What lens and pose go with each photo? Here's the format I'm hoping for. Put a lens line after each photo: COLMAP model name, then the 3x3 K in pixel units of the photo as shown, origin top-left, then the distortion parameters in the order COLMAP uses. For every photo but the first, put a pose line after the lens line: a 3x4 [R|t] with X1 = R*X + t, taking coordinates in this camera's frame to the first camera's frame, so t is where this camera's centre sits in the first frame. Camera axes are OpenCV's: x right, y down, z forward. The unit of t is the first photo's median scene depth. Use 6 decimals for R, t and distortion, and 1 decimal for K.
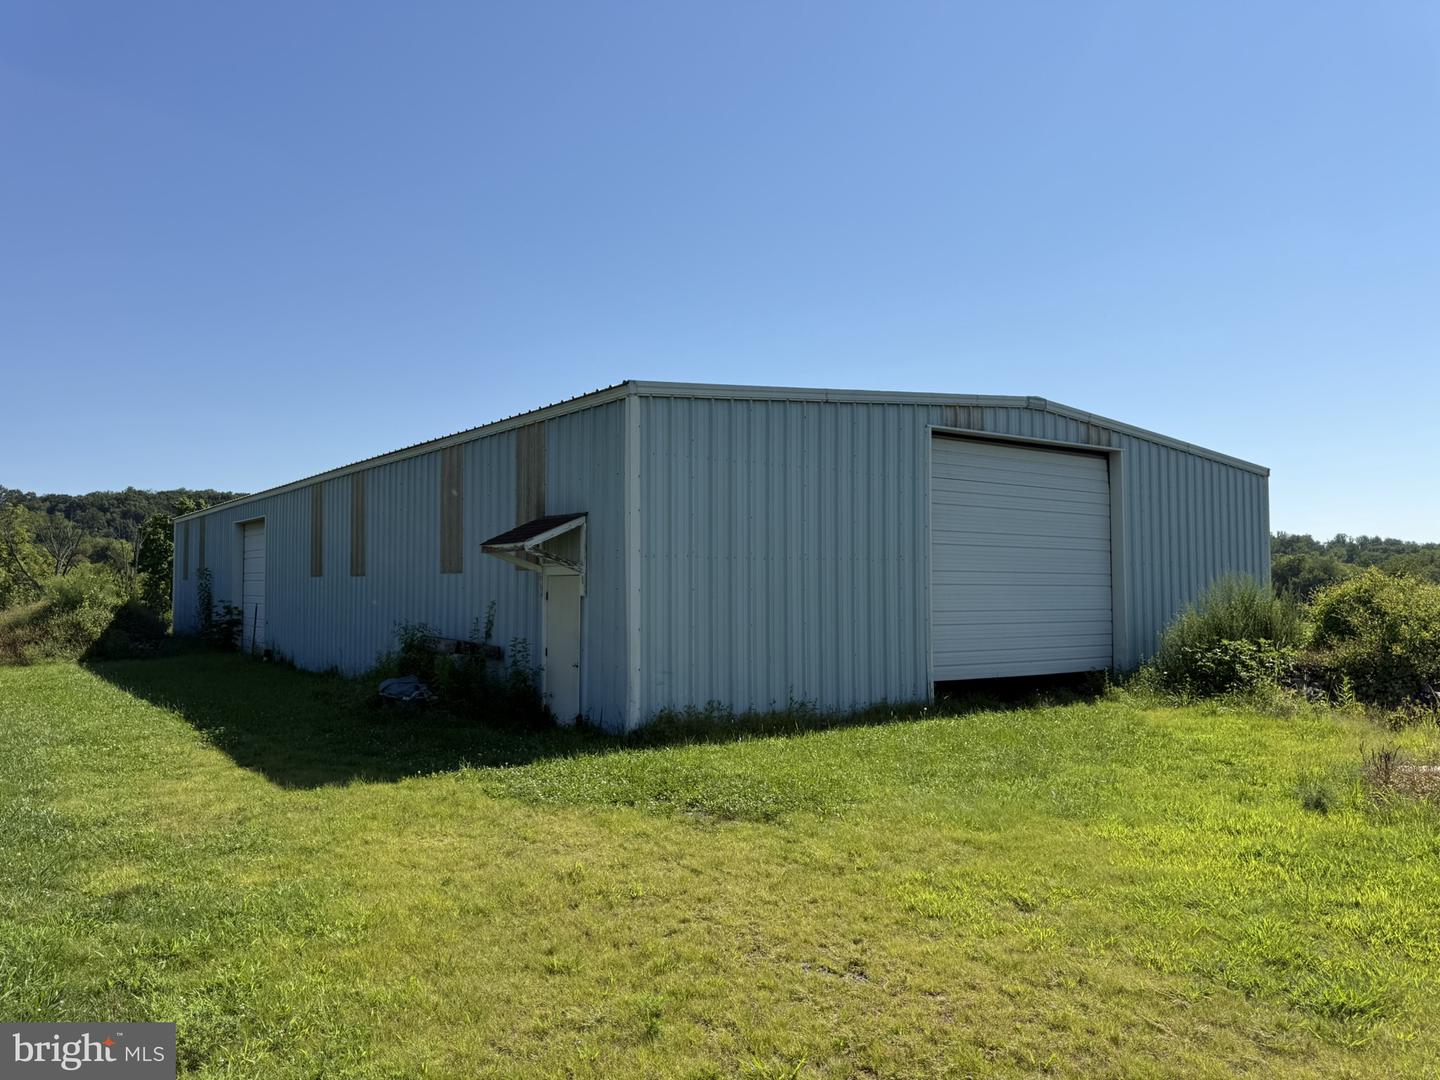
lens RADIAL K [[996.0, 0, 720.0], [0, 996.0, 540.0], [0, 0, 1]] dist [0.007689, 0.001142]
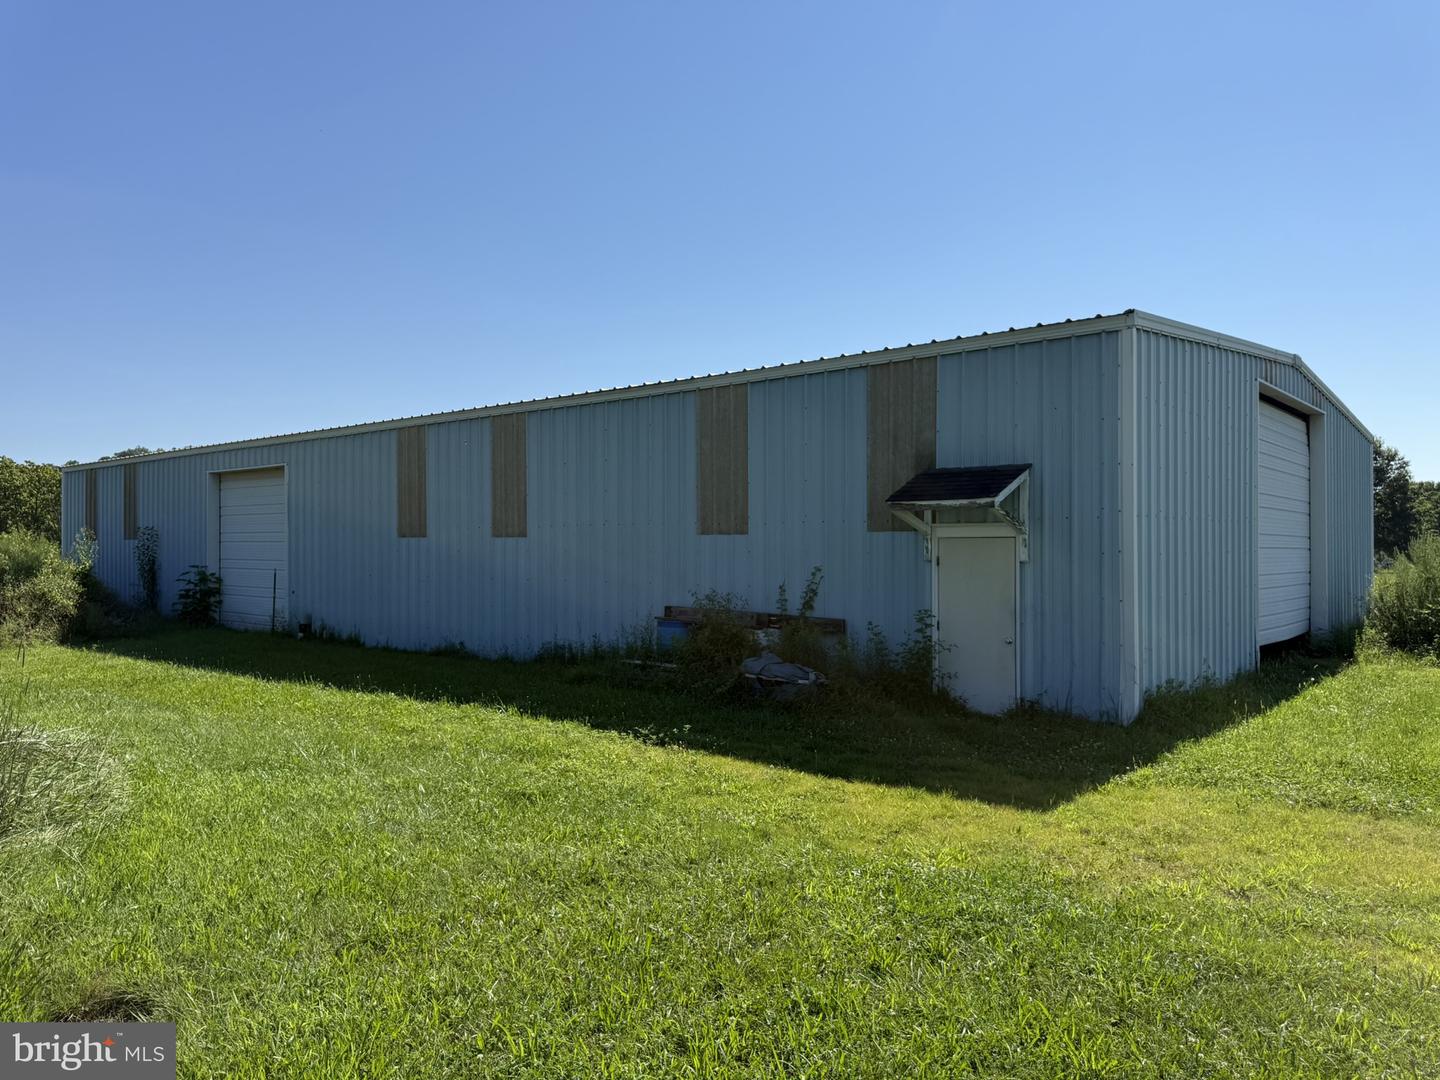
lens RADIAL K [[996.0, 0, 720.0], [0, 996.0, 540.0], [0, 0, 1]] dist [0.007689, 0.001142]
pose [[0.978943, 0.001062, 0.204132, -0.479831], [-0.008926, 0.999253, 0.037606, 0.006713], [-0.203939, -0.038636, 0.978221, 0.176994]]
